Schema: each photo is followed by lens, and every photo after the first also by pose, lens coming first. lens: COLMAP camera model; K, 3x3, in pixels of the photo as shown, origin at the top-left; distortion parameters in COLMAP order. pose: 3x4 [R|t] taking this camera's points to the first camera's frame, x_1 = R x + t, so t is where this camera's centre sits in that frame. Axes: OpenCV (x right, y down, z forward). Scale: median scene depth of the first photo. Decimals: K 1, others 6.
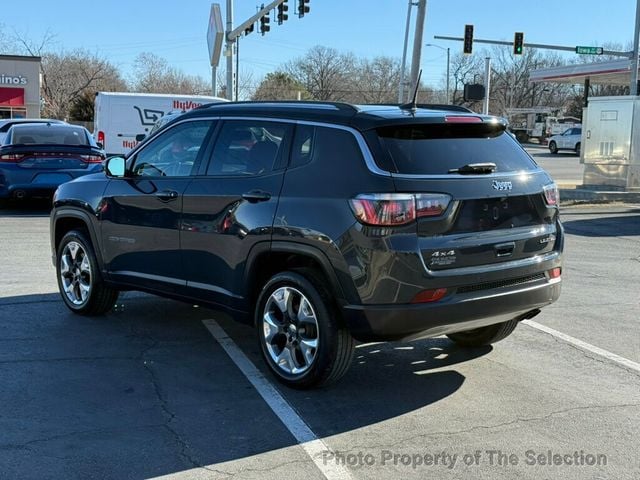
lens RADIAL K [[898.4, 0, 320.0], [0, 898.4, 240.0], [0, 0, 1]] dist [0.079851, -0.093271]
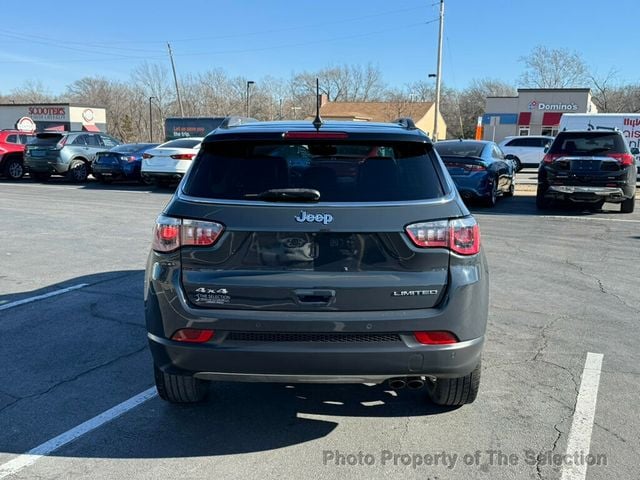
lens RADIAL K [[634.2, 0, 320.0], [0, 634.2, 240.0], [0, 0, 1]] dist [0.094112, -0.181630]
pose [[0.739516, 0.104980, -0.664903, 0.611467], [-0.086176, 0.994401, 0.061158, -0.079393], [0.667600, 0.012071, 0.744422, 0.607894]]
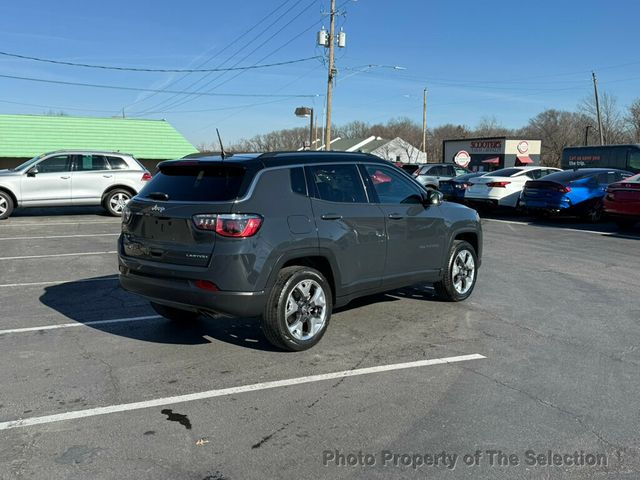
lens RADIAL K [[634.2, 0, 320.0], [0, 634.2, 240.0], [0, 0, 1]] dist [0.094112, -0.181630]
pose [[0.129868, 0.105658, -0.985886, 1.245373], [-0.121759, 0.988480, 0.089897, -0.135762], [0.984027, 0.108365, 0.141237, 1.119023]]
